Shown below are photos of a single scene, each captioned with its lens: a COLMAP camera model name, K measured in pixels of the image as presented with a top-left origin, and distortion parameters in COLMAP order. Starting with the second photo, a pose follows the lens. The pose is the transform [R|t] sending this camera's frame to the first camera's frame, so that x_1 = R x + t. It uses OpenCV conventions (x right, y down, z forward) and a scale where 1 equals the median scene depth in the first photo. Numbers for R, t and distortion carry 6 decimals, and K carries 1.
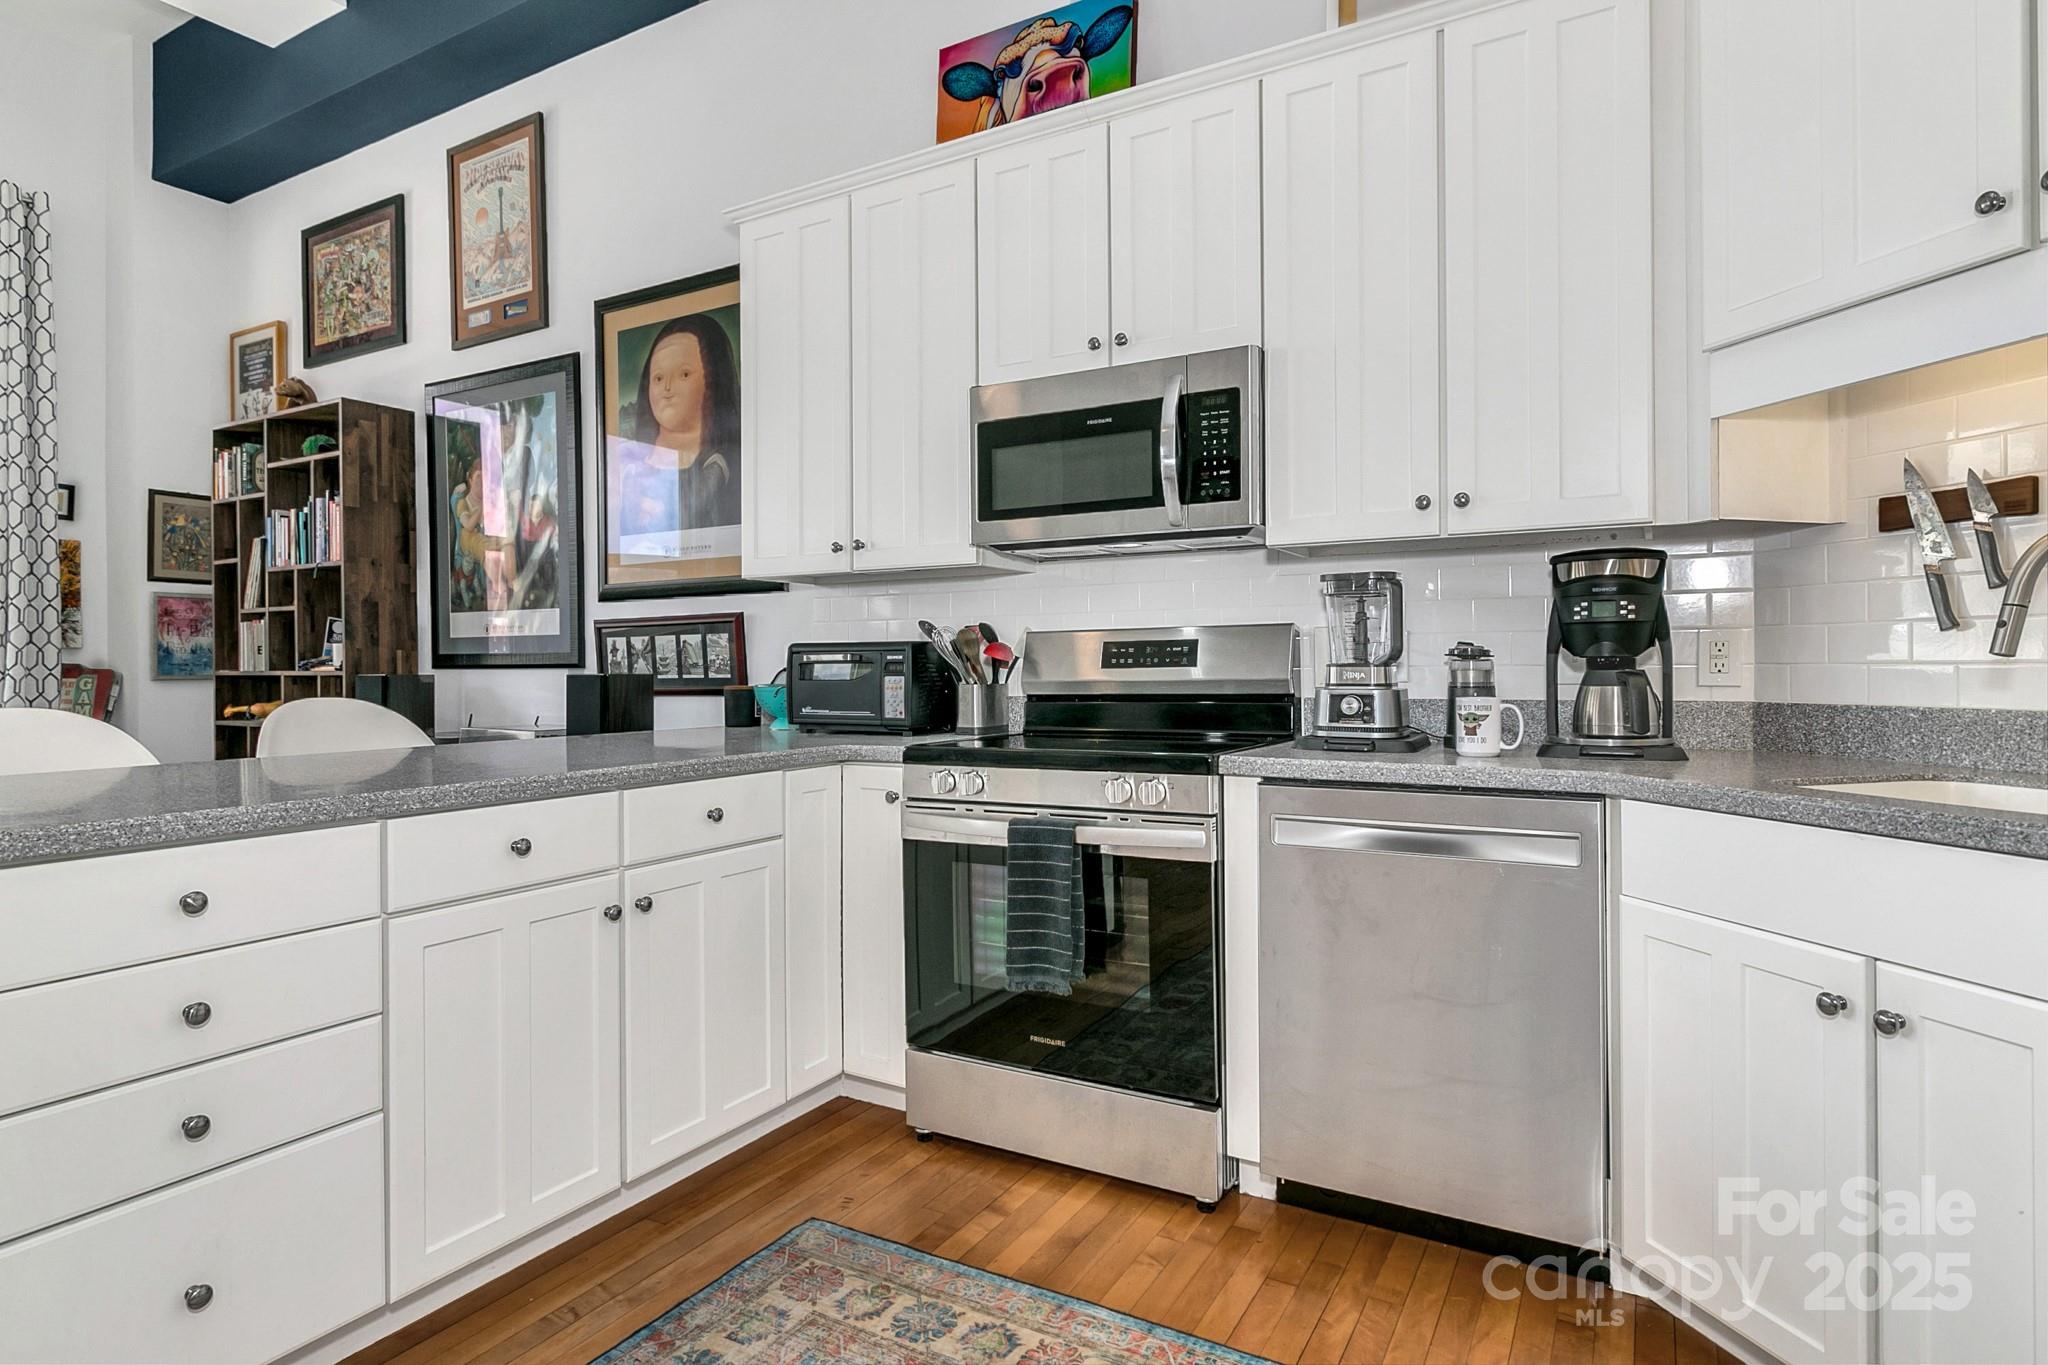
lens RADIAL K [[1094.7, 0, 1020.6], [0, 1094.7, 666.6], [0, 0, 1]] dist [-0.000543, 0.000008]
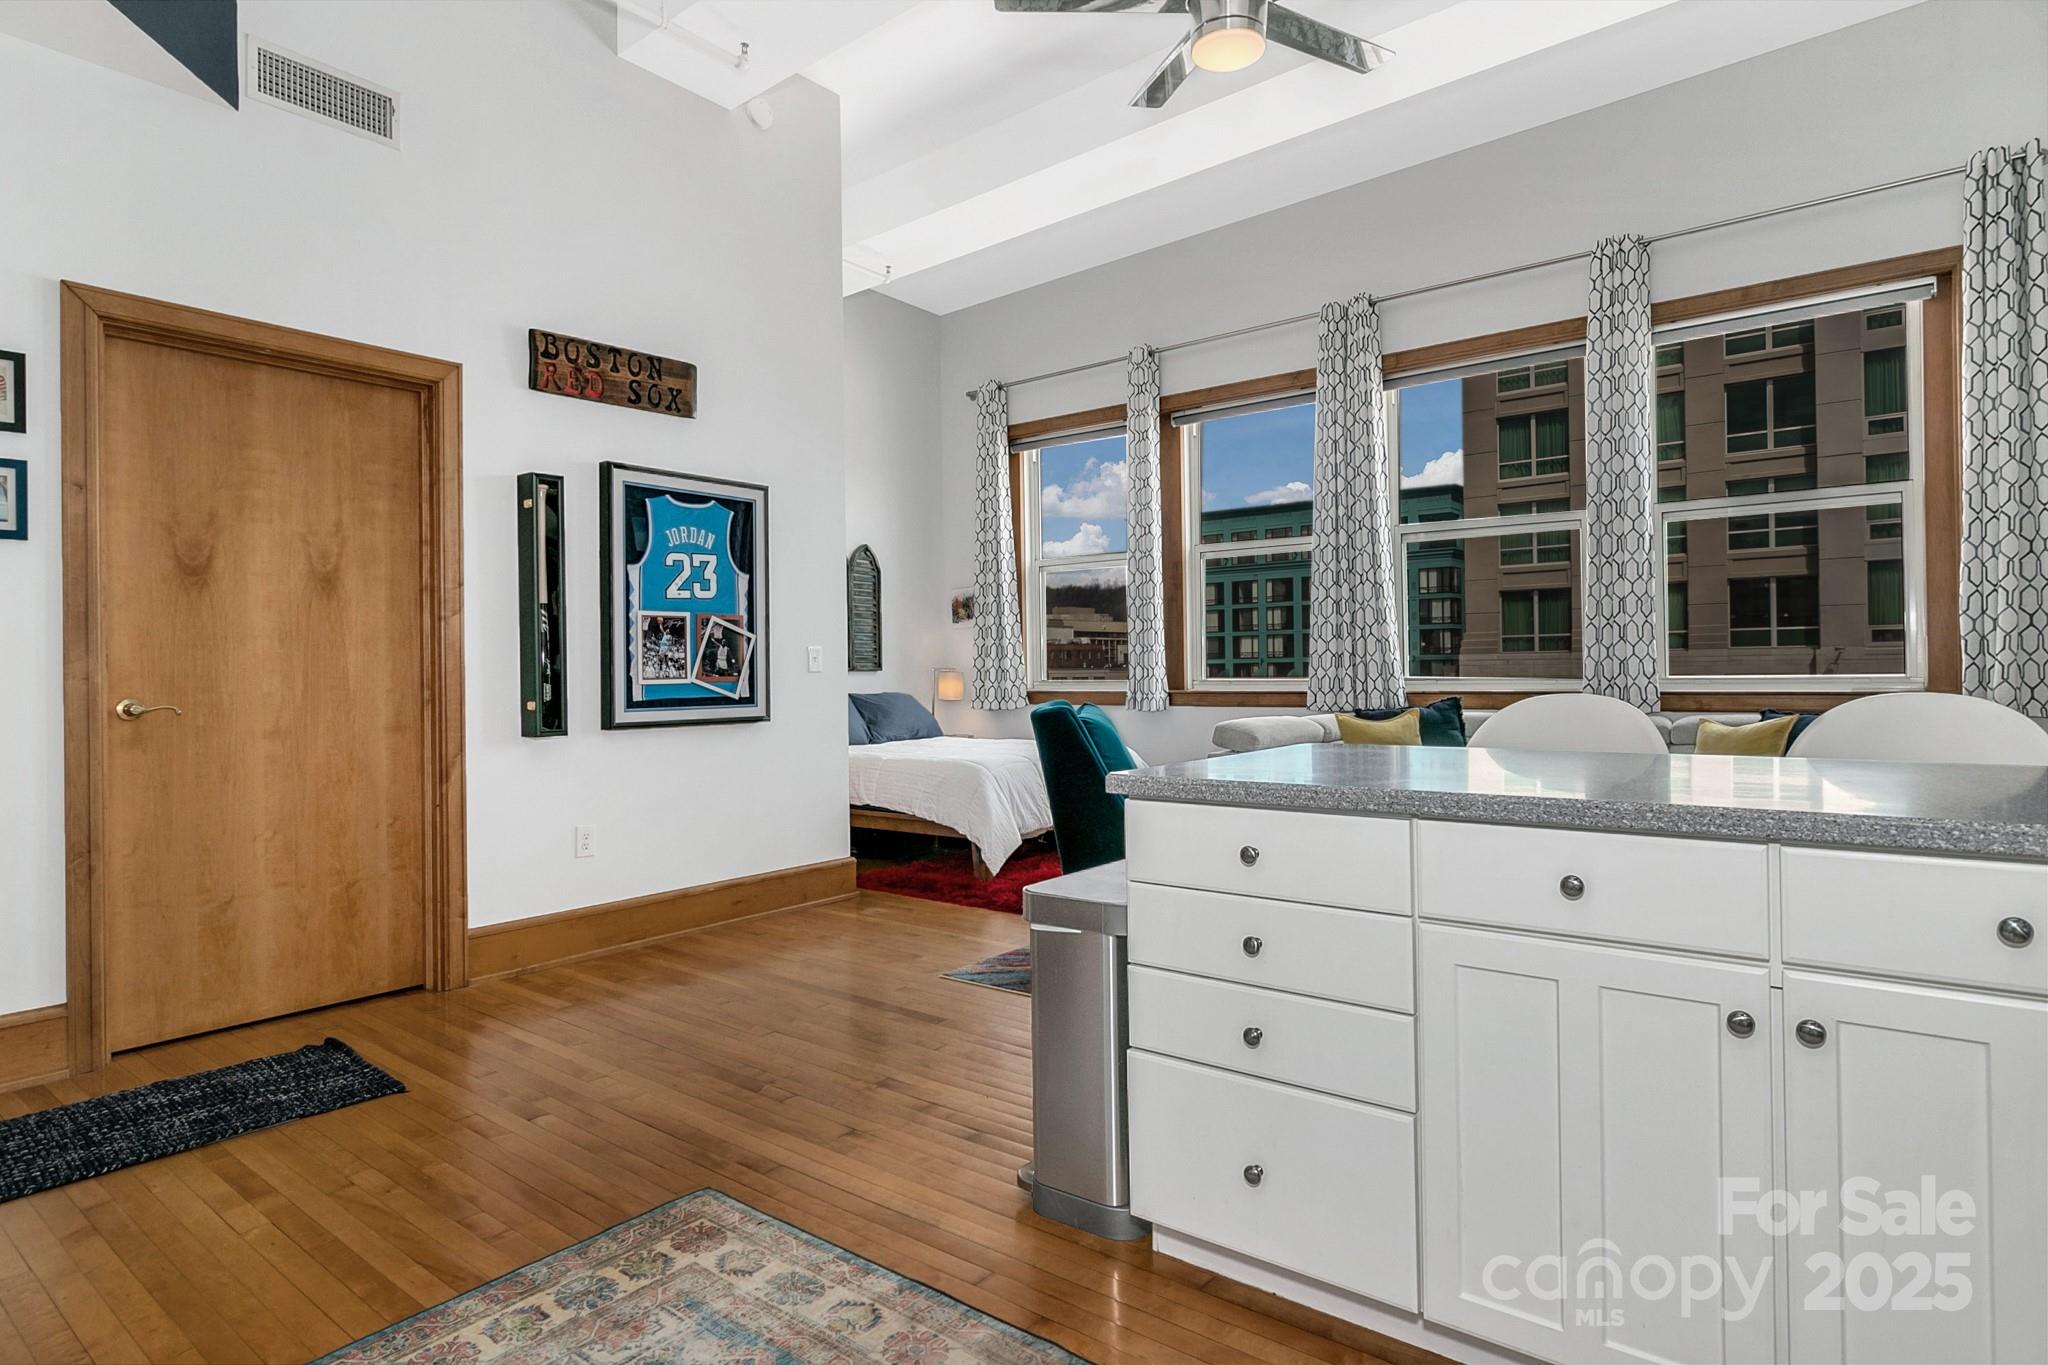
lens RADIAL K [[1094.7, 0, 1020.6], [0, 1094.7, 666.6], [0, 0, 1]] dist [-0.000543, 0.000008]
pose [[-0.145185, 0.005263, -0.989391, 0.240983], [0.012300, 0.999918, 0.003514, -0.001686], [0.989328, -0.011659, -0.145238, 0.444805]]
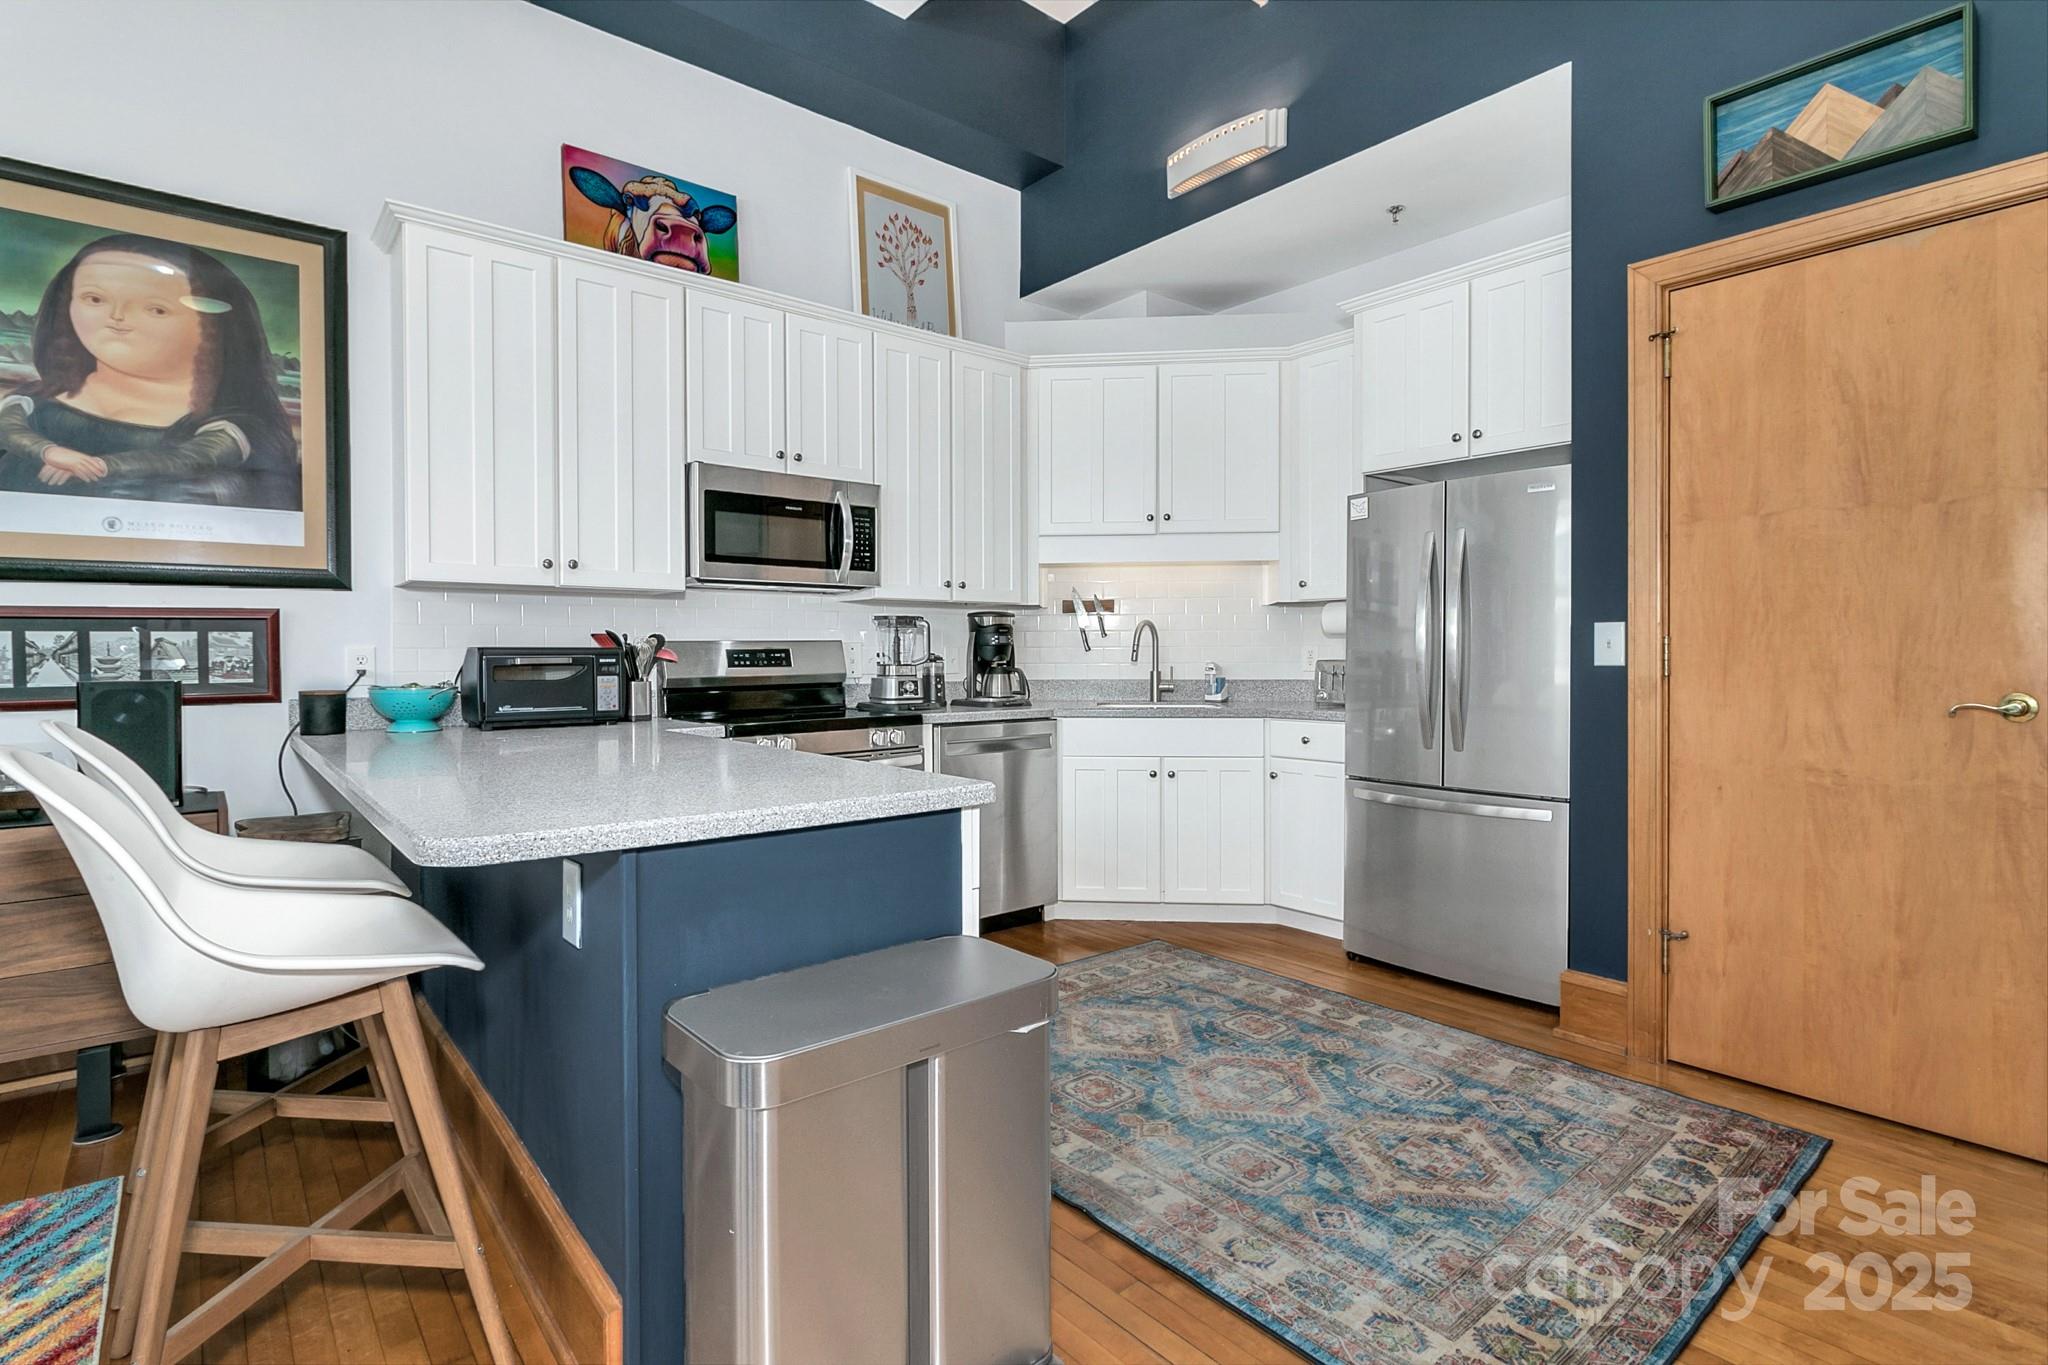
lens RADIAL K [[985.0, 0, 1020.2], [0, 985.0, 666.2], [0, 0, 1]] dist [-0.002401, -0.000331]
pose [[0.348754, -0.007066, 0.937188, -0.957006], [0.002769, 0.999975, 0.006509, -0.007700], [-0.937210, 0.000325, 0.348765, 0.182603]]
